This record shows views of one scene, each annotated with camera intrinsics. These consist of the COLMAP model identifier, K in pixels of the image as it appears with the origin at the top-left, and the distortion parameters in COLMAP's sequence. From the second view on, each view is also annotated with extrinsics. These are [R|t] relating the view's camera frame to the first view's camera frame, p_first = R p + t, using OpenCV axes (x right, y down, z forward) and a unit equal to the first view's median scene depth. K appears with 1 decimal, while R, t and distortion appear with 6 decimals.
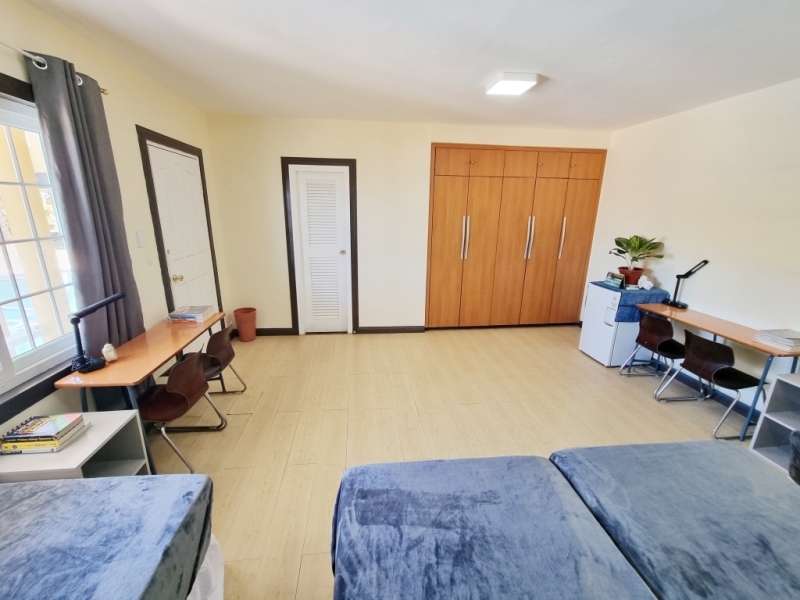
lens RADIAL K [[329.9, 0, 400.0], [0, 329.9, 300.0], [0, 0, 1]] dist [0.001389, 0.000443]
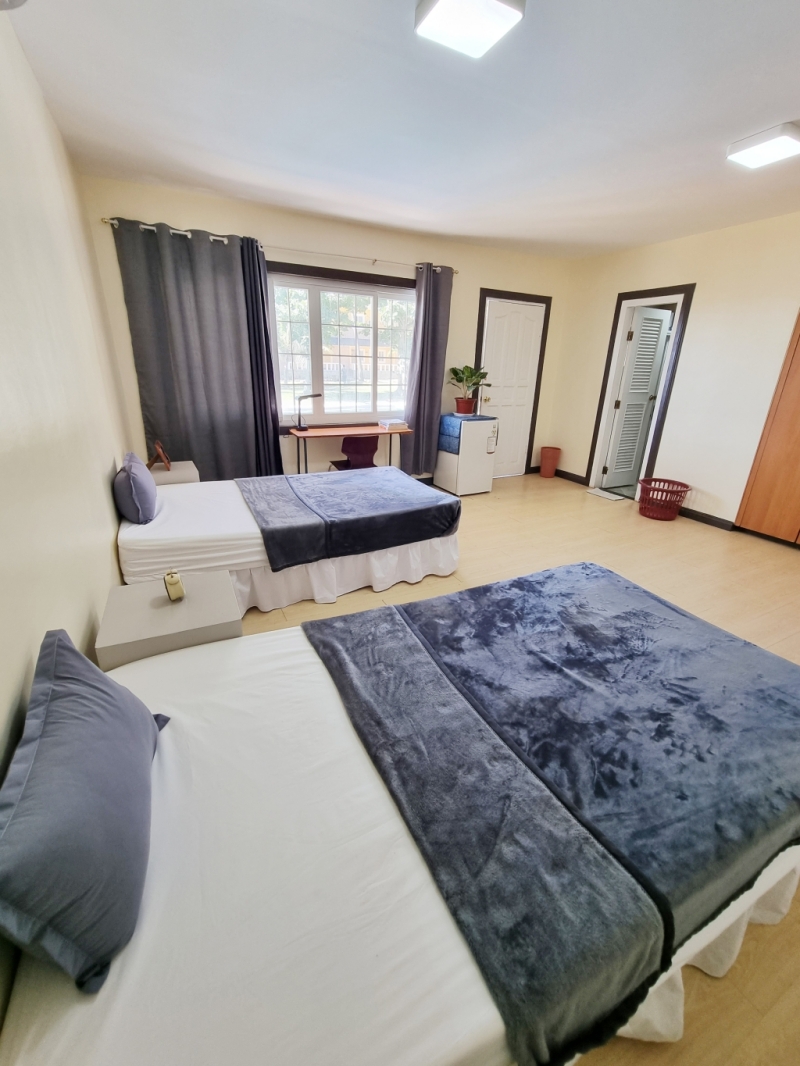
lens RADIAL K [[439.6, 0, 400.0], [0, 439.6, 533.0], [0, 0, 1]] dist [0.001389, 0.000443]
pose [[0.358210, 0.337403, -0.870543, 0.805132], [-0.274647, 0.929242, 0.247142, 0.080836], [0.892331, 0.150563, 0.425531, -0.017713]]
